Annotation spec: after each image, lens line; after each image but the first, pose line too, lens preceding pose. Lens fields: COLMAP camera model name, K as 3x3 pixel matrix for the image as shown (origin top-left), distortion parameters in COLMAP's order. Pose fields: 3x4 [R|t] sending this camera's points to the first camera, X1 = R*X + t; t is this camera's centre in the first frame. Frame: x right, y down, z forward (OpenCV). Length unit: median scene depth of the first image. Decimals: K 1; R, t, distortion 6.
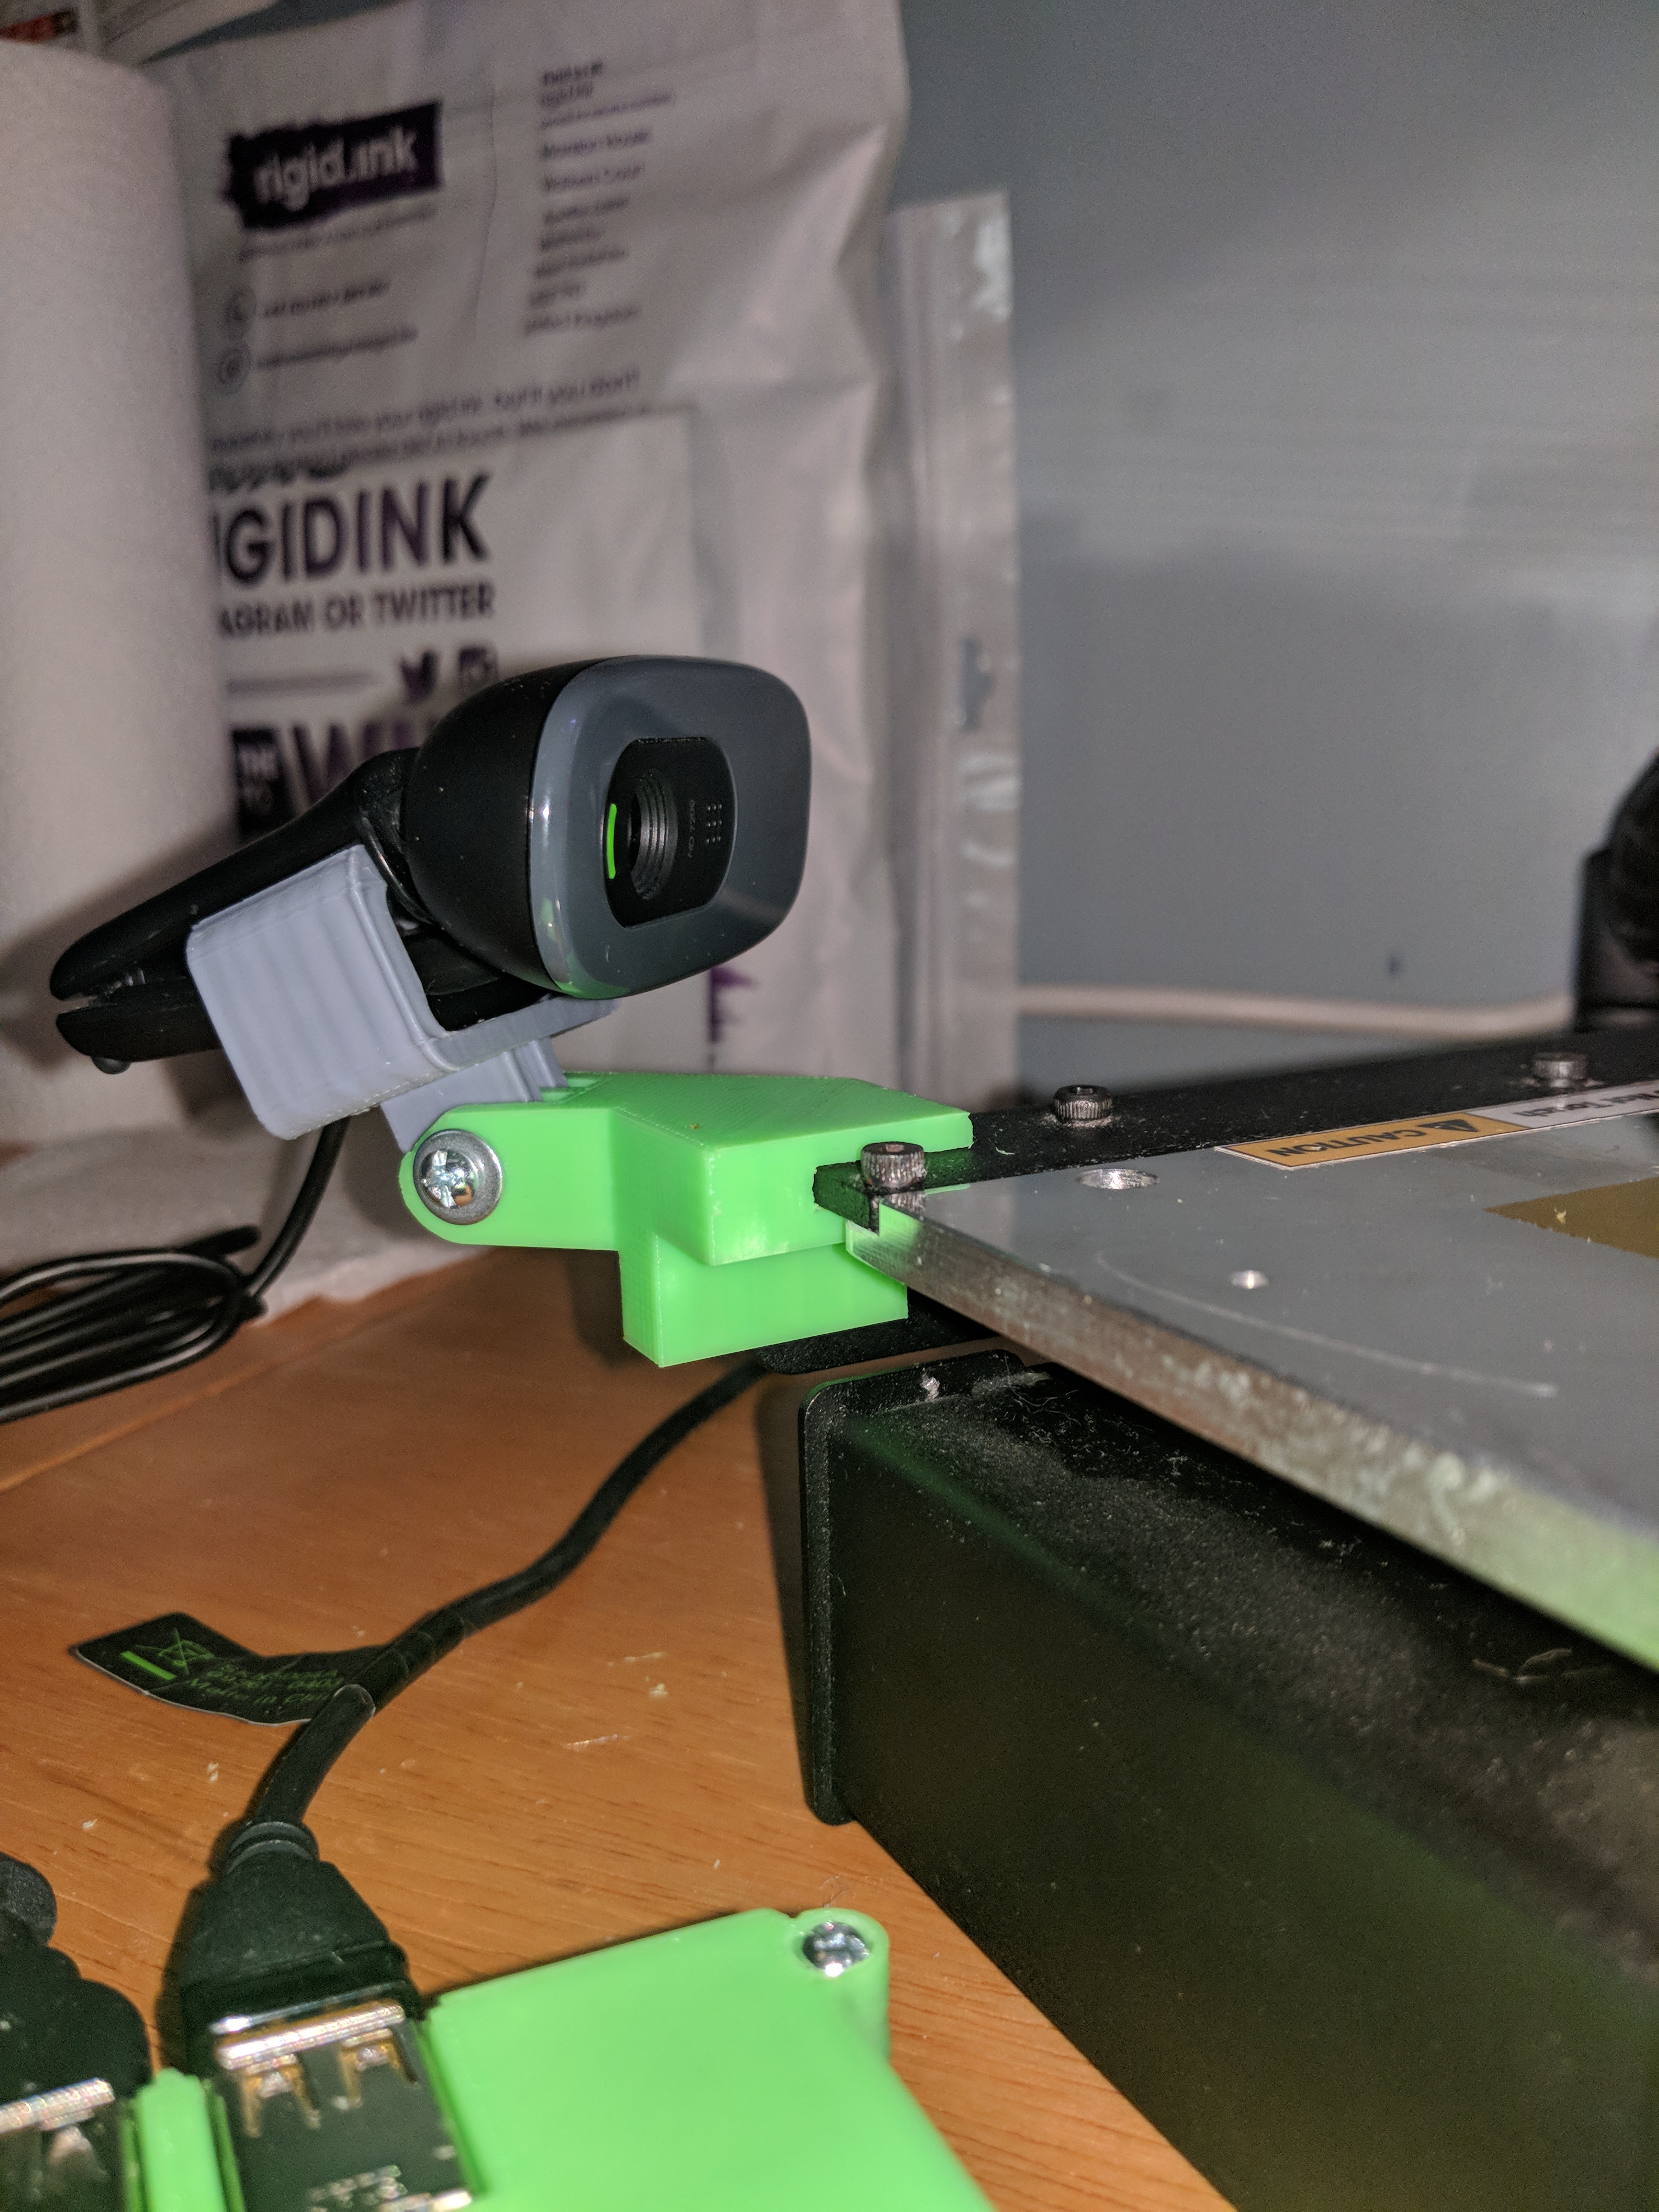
lens RADIAL K [[1825.1, 0, 801.8], [0, 1825.1, 1097.6], [0, 0, 1]] dist [0.076824, -0.172693]
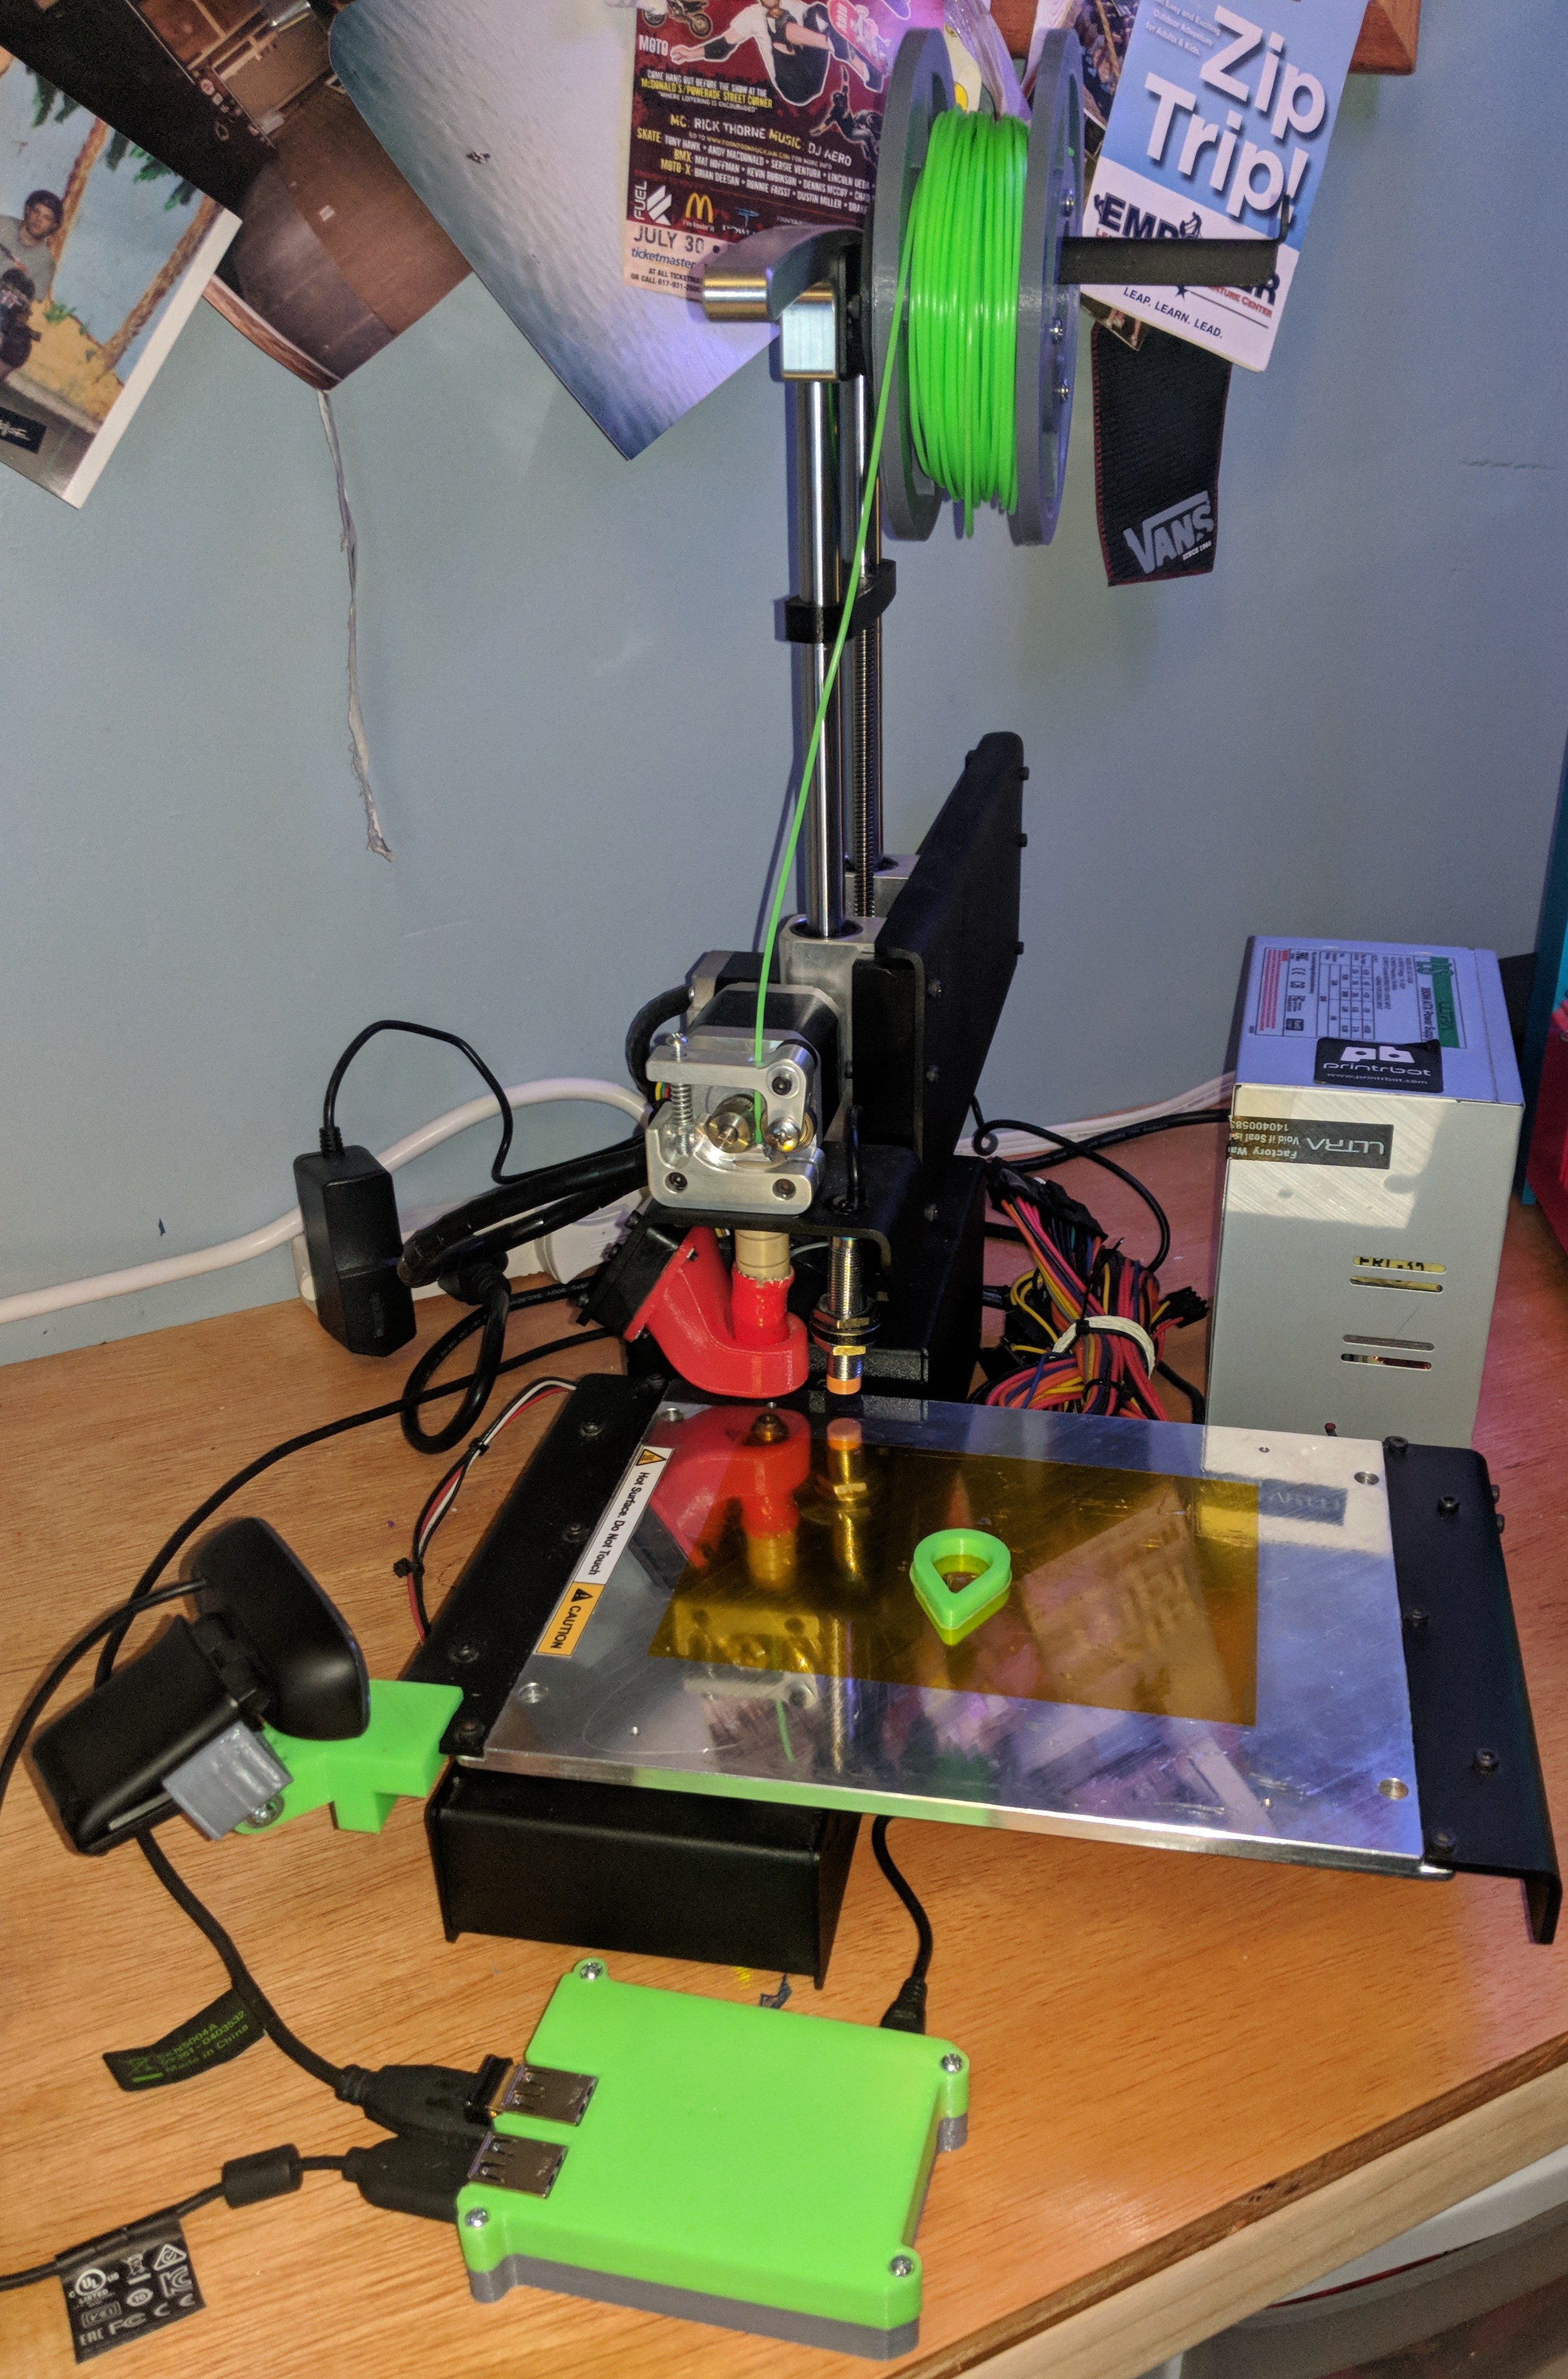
lens RADIAL K [[2116.1, 0, 827.2], [0, 2116.1, 1191.0], [0, 0, 1]] dist [0.133740, -0.228016]
pose [[0.616147, -0.333974, 0.713319, -1.495162], [0.153113, 0.939162, 0.307459, -1.483252], [-0.772606, -0.080222, 0.629797, -1.245203]]
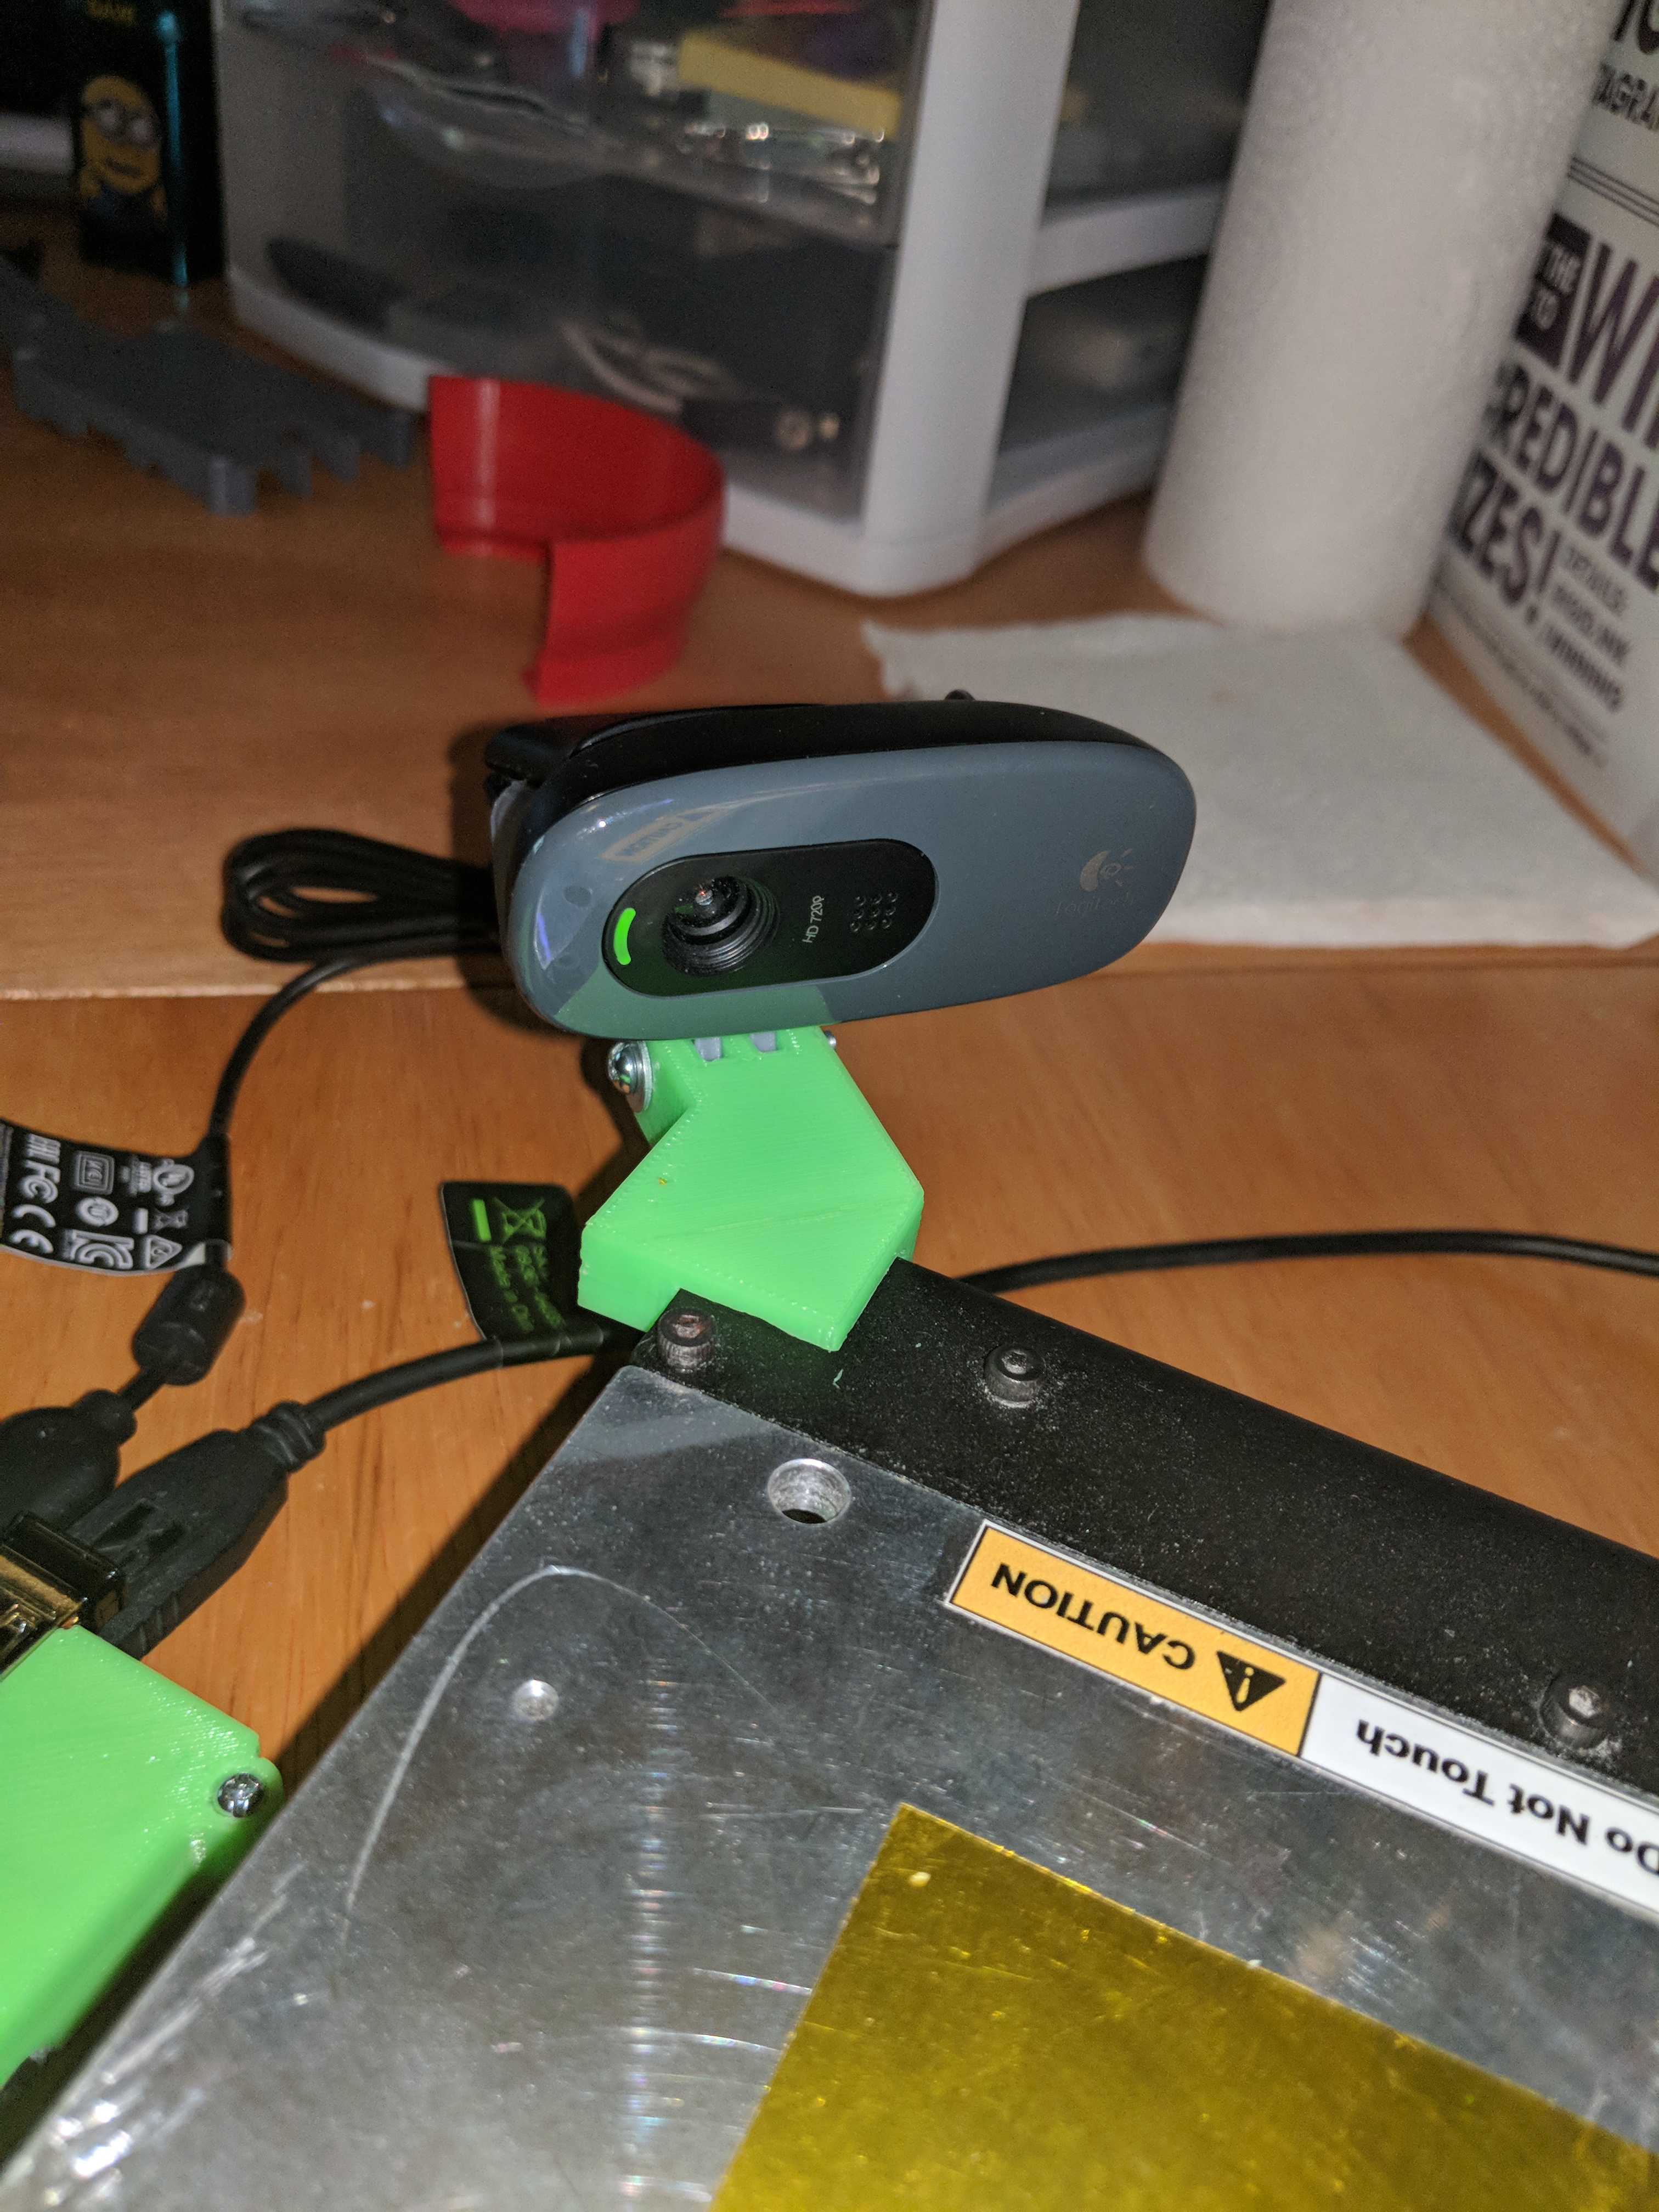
lens RADIAL K [[1825.1, 0, 801.8], [0, 1825.1, 1097.6], [0, 0, 1]] dist [0.076824, -0.172693]
pose [[0.635635, 0.562970, -0.528235, 0.522541], [-0.309608, 0.812714, 0.493599, -0.560317], [0.707185, -0.150203, 0.690889, 0.314427]]
